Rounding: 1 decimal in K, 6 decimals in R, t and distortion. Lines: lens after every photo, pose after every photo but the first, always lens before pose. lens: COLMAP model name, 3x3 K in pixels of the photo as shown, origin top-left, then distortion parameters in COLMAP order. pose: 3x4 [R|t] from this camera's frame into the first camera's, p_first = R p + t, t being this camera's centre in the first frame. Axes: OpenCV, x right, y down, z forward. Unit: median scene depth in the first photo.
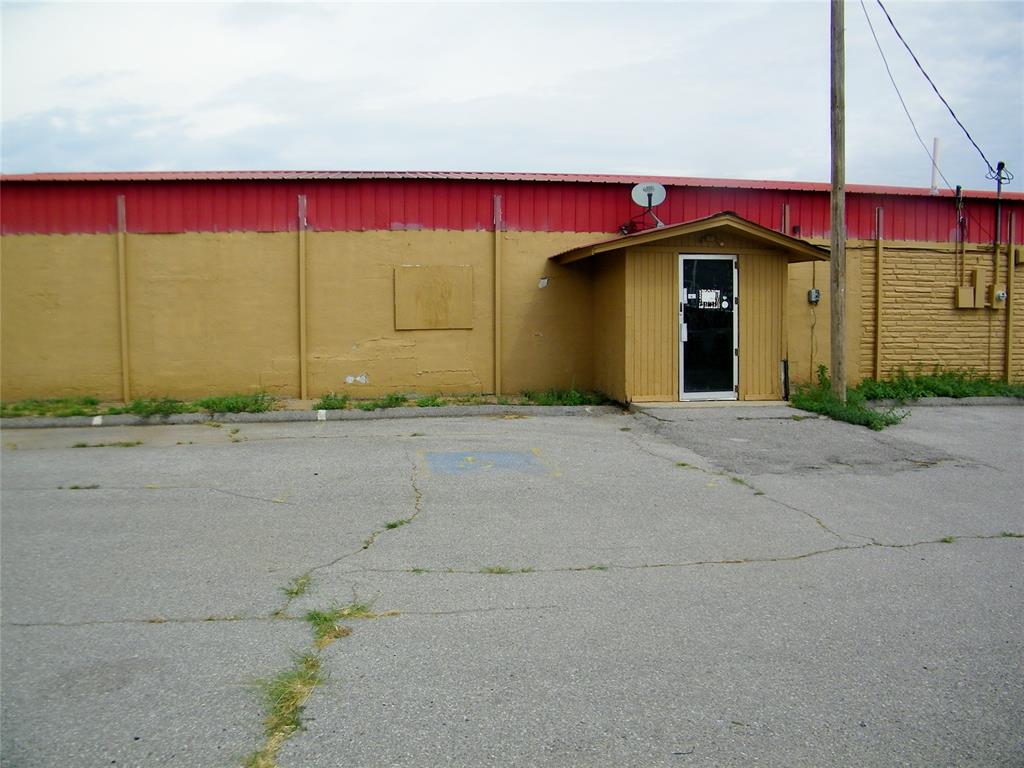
lens RADIAL K [[854.6, 0, 512.4], [0, 854.6, 385.7], [0, 0, 1]] dist [-0.168974, 0.088719]
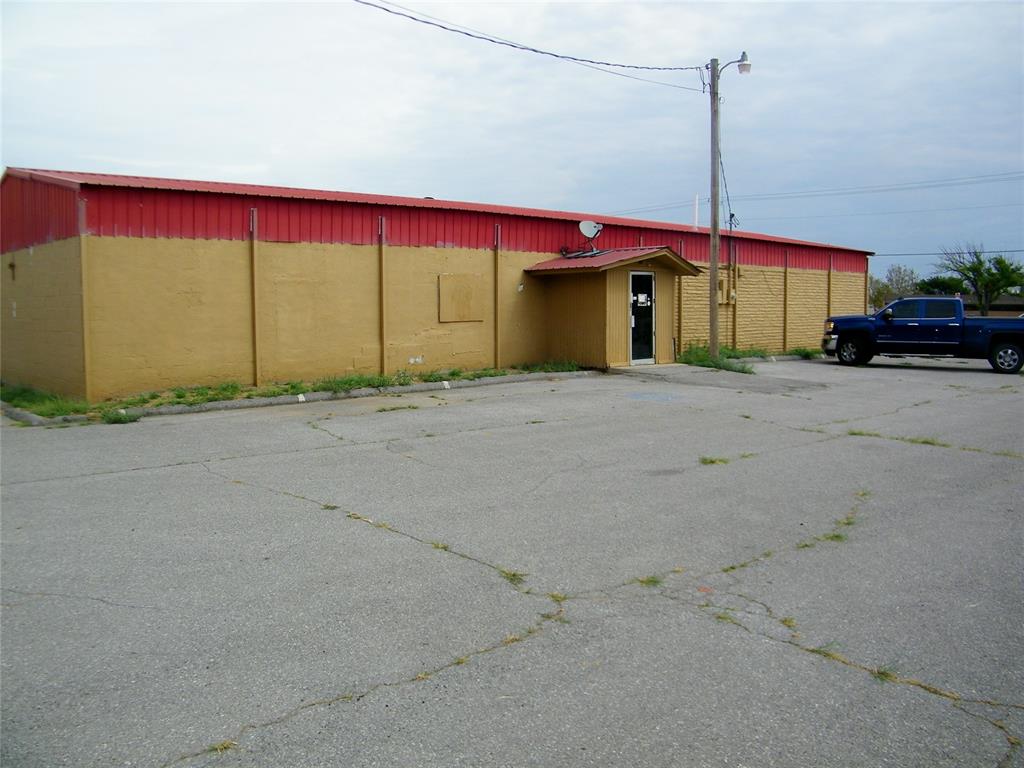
lens RADIAL K [[854.6, 0, 516.3], [0, 854.6, 381.8], [0, 0, 1]] dist [-0.168974, 0.088719]
pose [[0.836389, -0.049761, 0.545872, -0.802806], [0.049767, 0.998651, 0.014783, 0.014016], [-0.545872, 0.014803, 0.837738, -0.184008]]
